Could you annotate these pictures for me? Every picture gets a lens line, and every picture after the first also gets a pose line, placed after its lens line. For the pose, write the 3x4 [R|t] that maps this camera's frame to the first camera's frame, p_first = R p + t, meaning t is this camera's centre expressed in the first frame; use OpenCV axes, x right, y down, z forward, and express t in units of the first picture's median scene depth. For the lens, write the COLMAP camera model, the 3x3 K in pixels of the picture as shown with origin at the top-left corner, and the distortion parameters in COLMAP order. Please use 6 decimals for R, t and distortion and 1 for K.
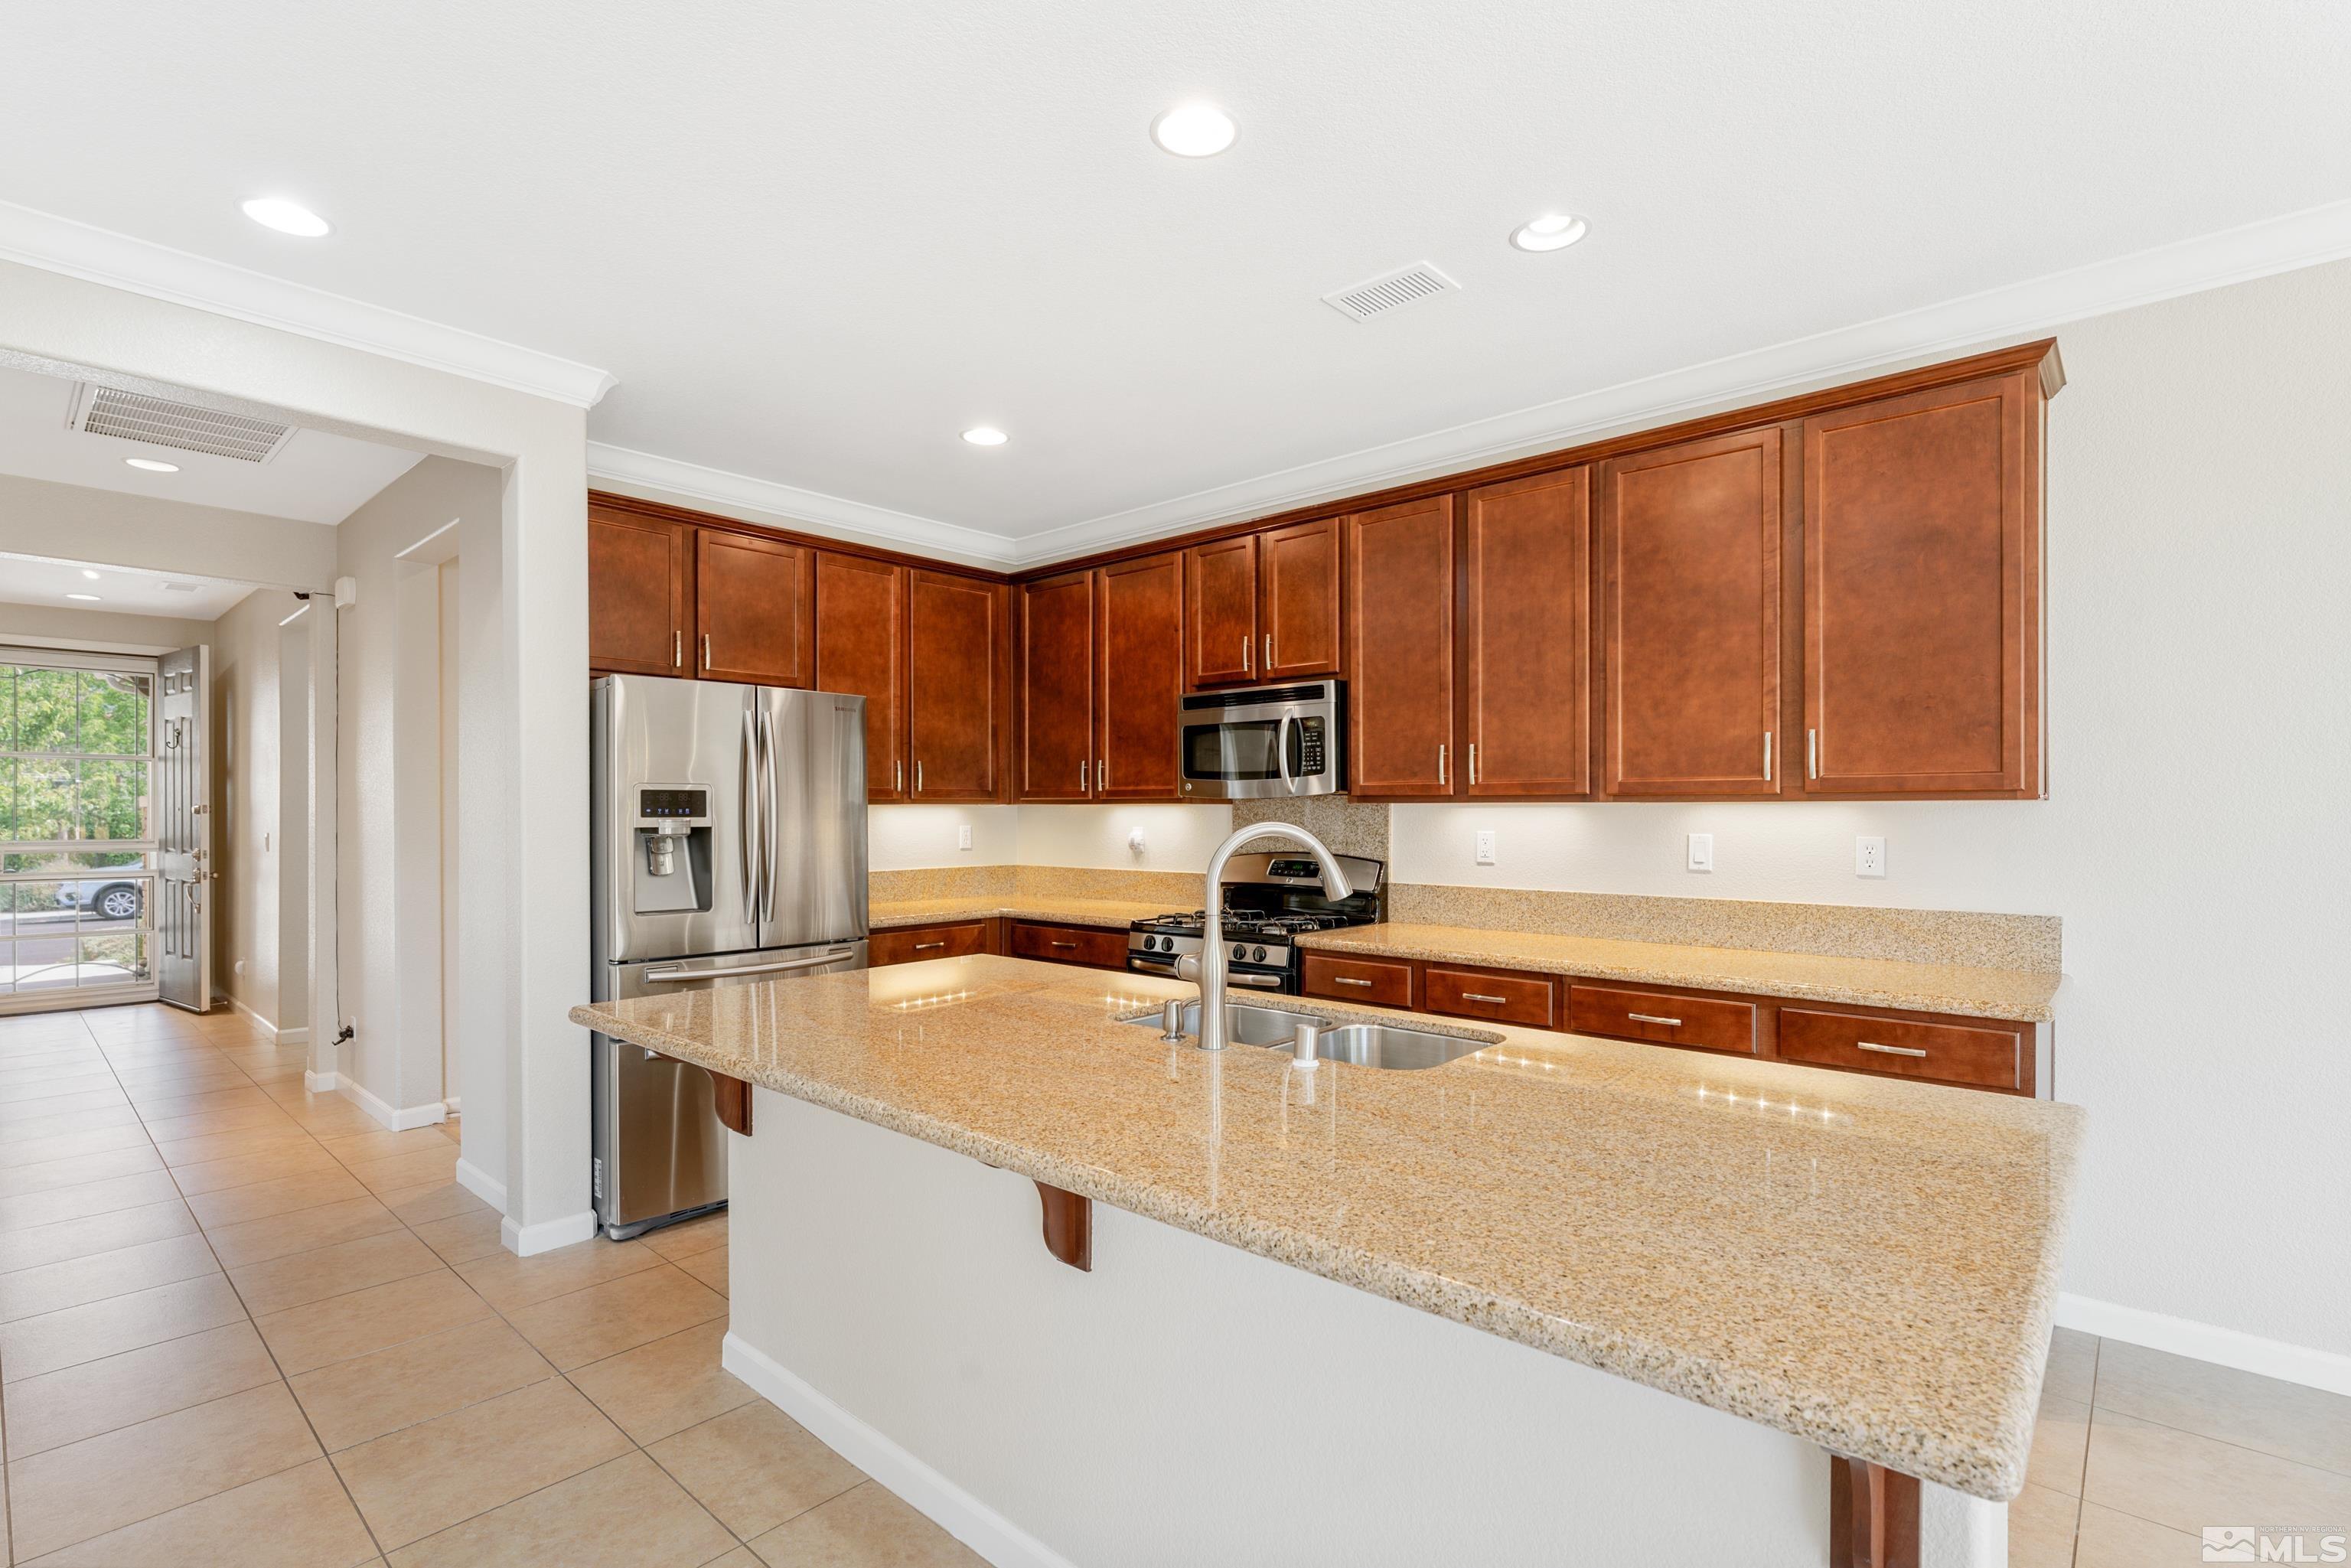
lens RADIAL K [[1059.7, 0, 1180.6], [0, 1059.7, 807.1], [0, 0, 1]] dist [-0.000849, 0.000258]
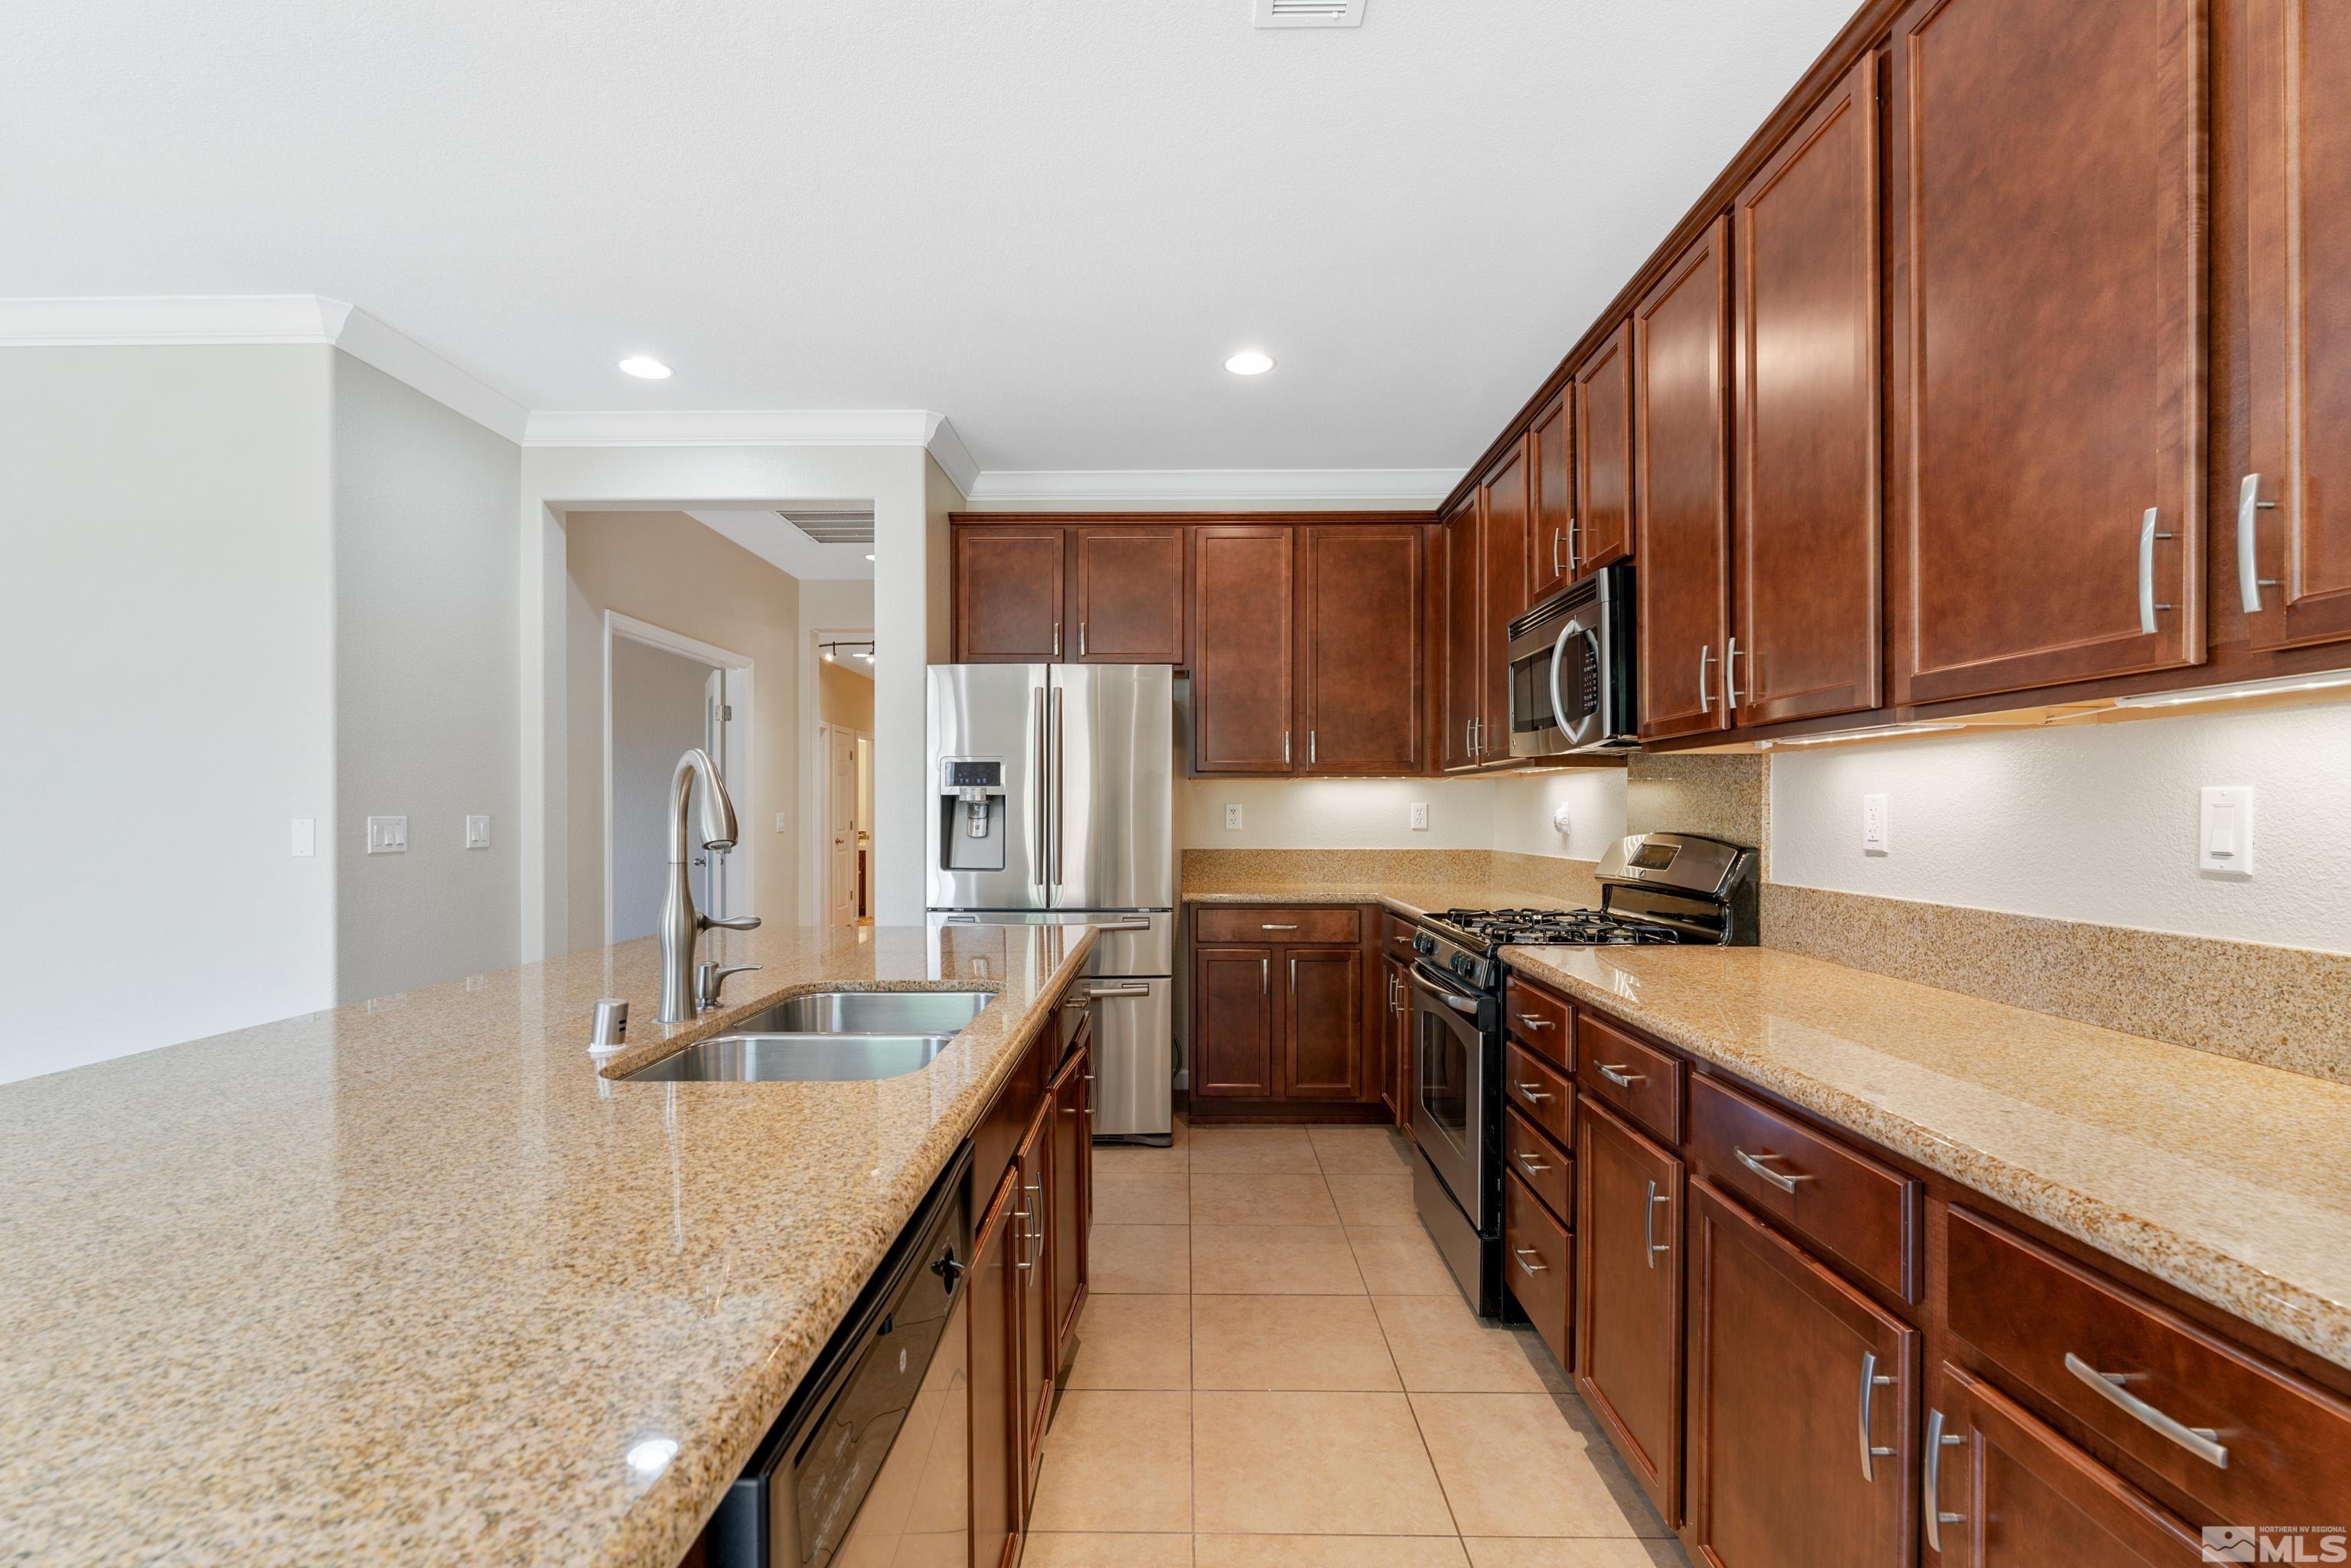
lens RADIAL K [[1059.7, 0, 1185.1], [0, 1059.7, 802.3], [0, 0, 1]] dist [-0.000849, 0.000258]
pose [[0.672102, -0.004749, -0.740444, 0.533548], [0.002377, 0.999988, -0.004257, 0.033334], [0.740455, 0.001101, 0.672105, 0.421682]]
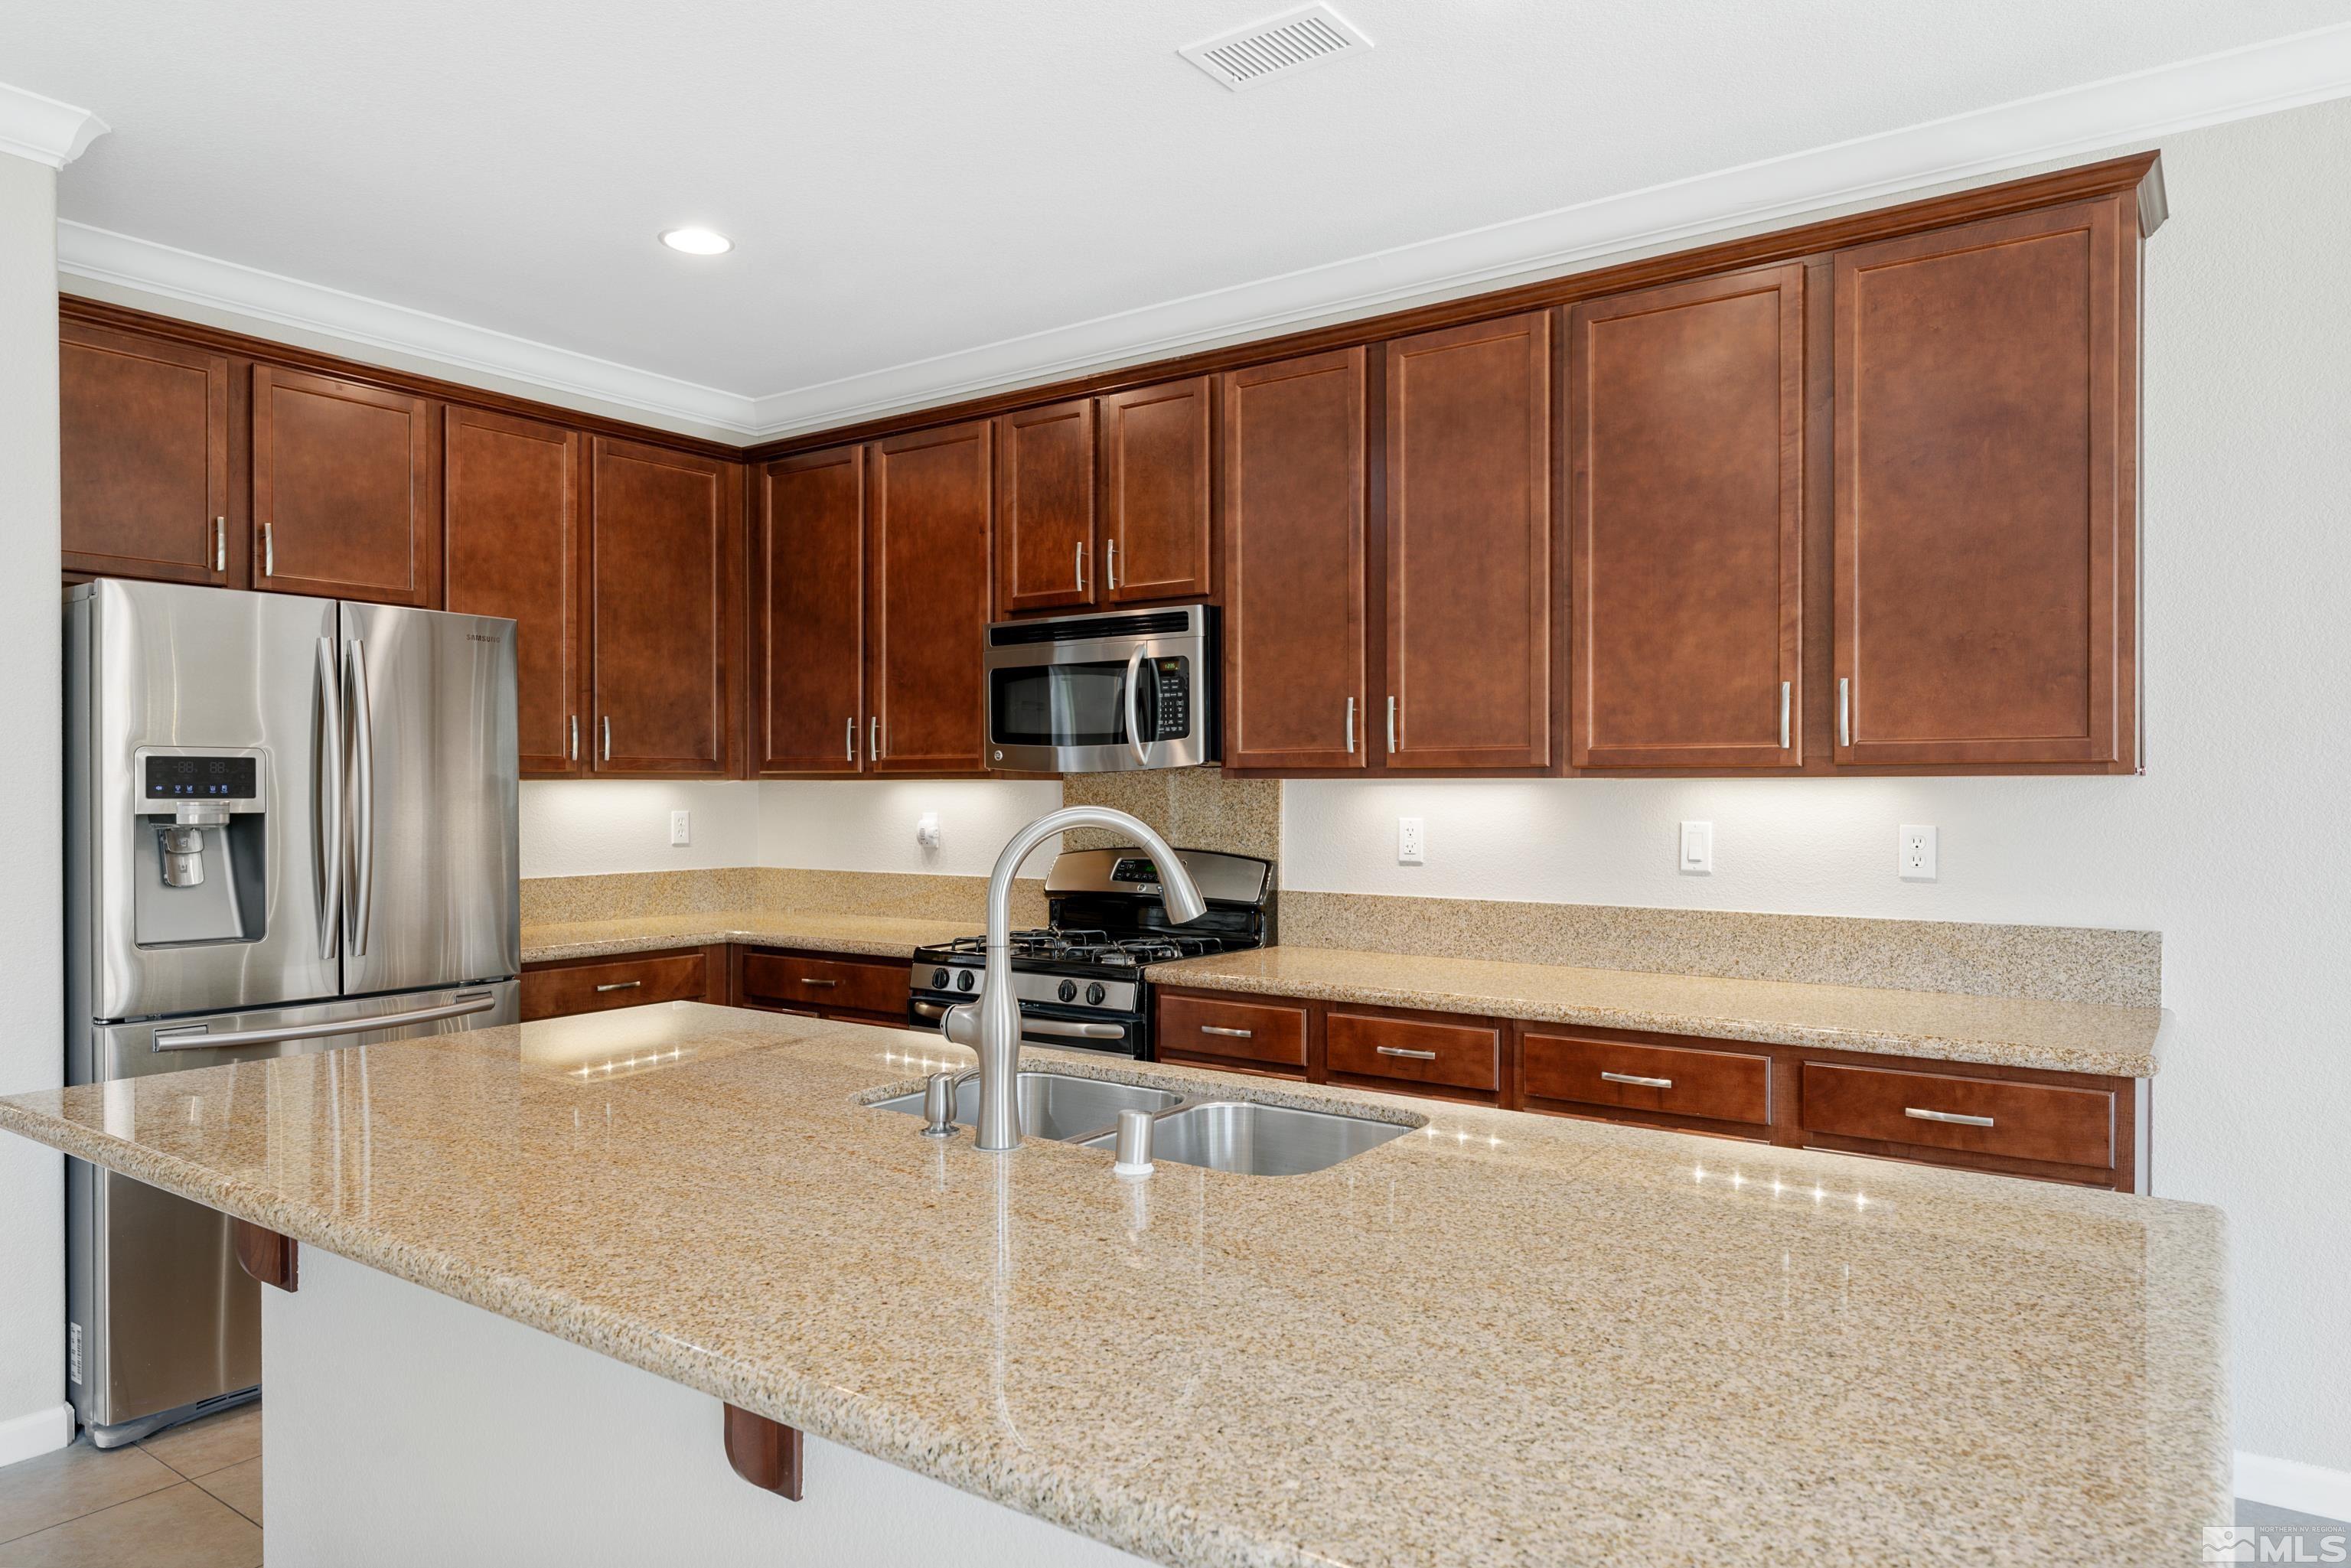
lens RADIAL K [[1439.1, 0, 1164.2], [0, 1439.1, 784.5], [0, 0, 1]] dist [0.000449, 0.003072]
pose [[0.994576, 0.001097, 0.104003, 0.022894], [-0.001078, 0.999999, -0.000246, 0.000498], [-0.104003, 0.000133, 0.994577, 0.052802]]
